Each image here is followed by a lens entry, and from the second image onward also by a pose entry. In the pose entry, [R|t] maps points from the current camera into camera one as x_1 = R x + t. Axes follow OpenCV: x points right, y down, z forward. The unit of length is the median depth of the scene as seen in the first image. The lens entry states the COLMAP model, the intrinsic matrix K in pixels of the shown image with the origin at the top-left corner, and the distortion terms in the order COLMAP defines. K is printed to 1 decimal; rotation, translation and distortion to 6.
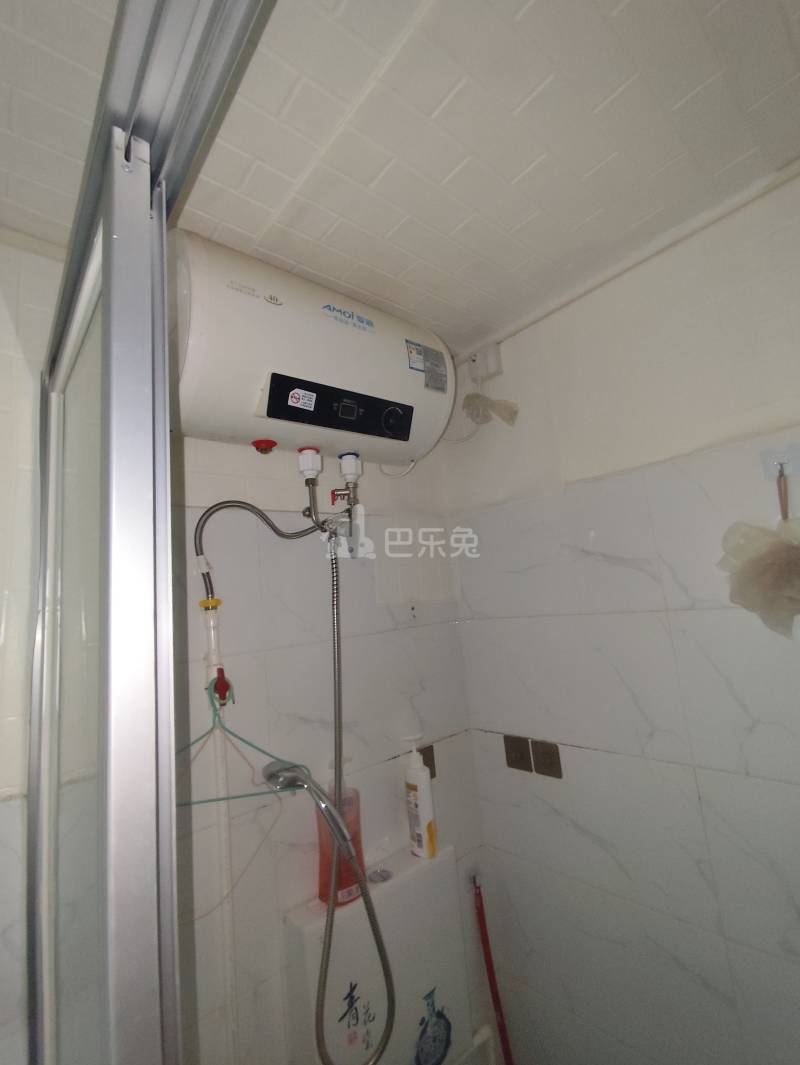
lens RADIAL K [[489.0, 0, 405.1], [0, 489.0, 520.0], [0, 0, 1]] dist [0.001158, 0.000195]
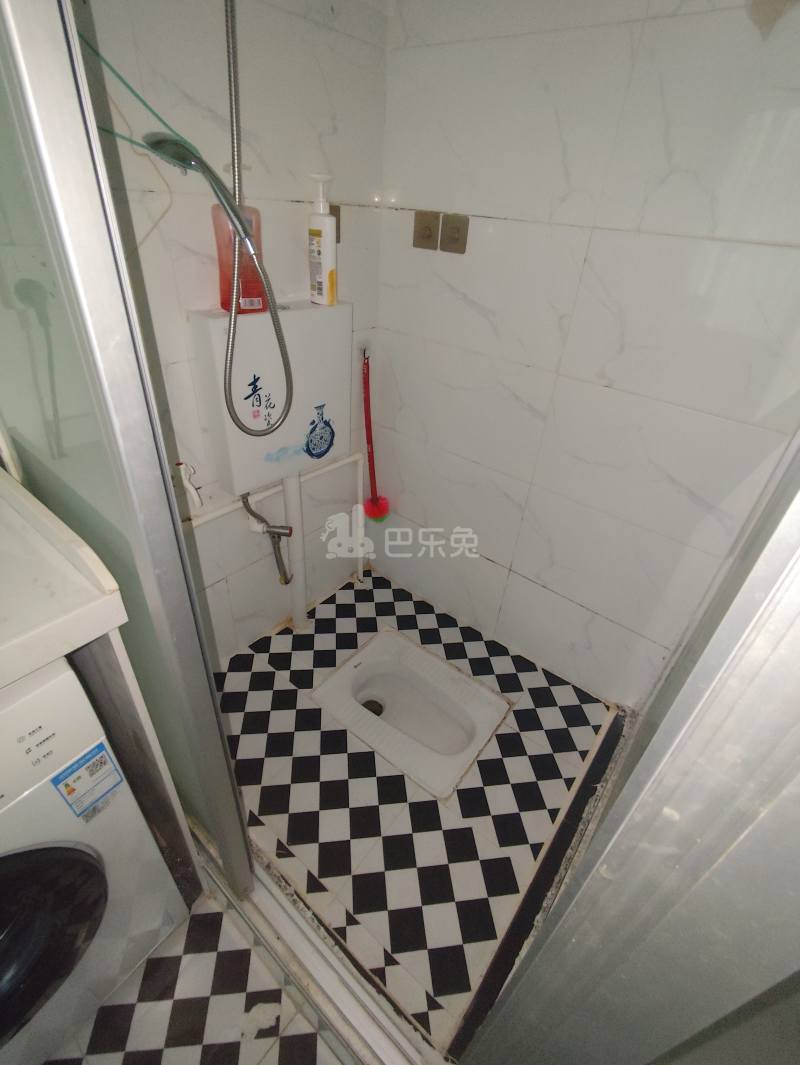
lens RADIAL K [[489.0, 0, 405.1], [0, 489.0, 520.0], [0, 0, 1]] dist [0.001158, 0.000195]
pose [[0.971617, 0.045643, 0.232114, -0.013536], [-0.189613, 0.736962, 0.648794, 0.310682], [-0.141447, -0.674391, 0.724699, -0.106392]]
